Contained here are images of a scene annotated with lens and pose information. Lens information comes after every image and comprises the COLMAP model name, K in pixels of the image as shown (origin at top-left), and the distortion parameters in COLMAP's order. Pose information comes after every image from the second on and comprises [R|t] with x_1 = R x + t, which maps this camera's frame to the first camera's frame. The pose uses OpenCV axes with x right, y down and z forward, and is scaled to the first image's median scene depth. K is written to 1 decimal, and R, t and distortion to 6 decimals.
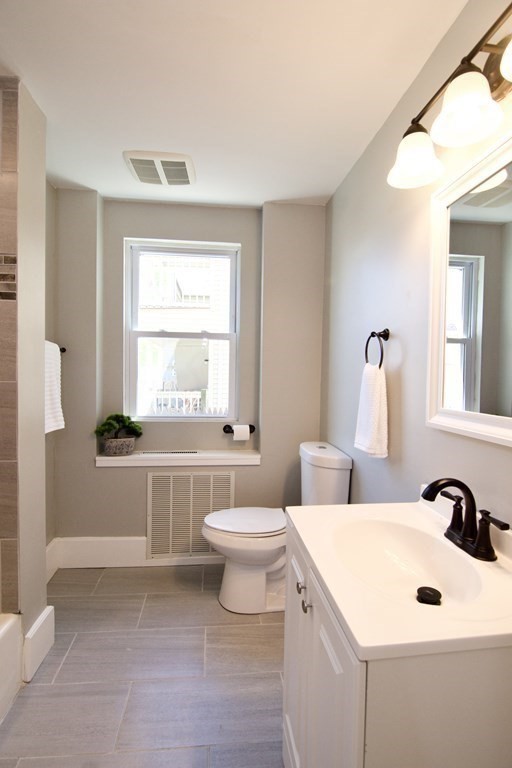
lens RADIAL K [[385.2, 0, 256.0], [0, 385.2, 384.0], [0, 0, 1]] dist [-0.001654, -0.015468]
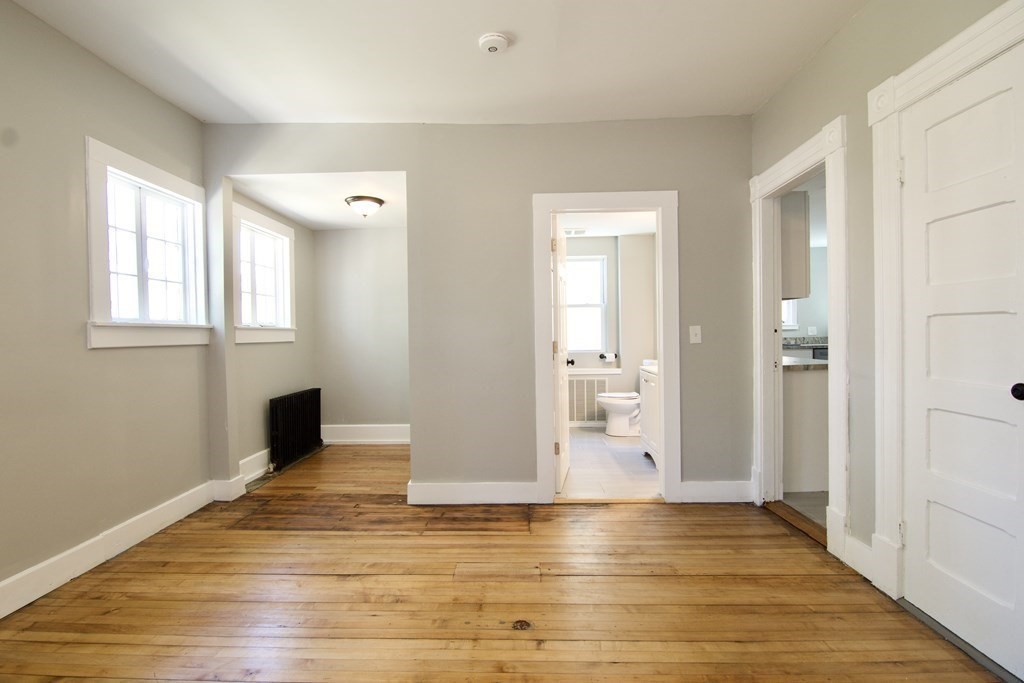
lens RADIAL K [[513.5, 0, 509.8], [0, 513.5, 339.5], [0, 0, 1]] dist [-0.001654, -0.015468]
pose [[0.993107, -0.024278, -0.114670, -0.230620], [0.020379, 0.999178, -0.035052, 0.115543], [0.115427, 0.032473, 0.992785, -1.497011]]
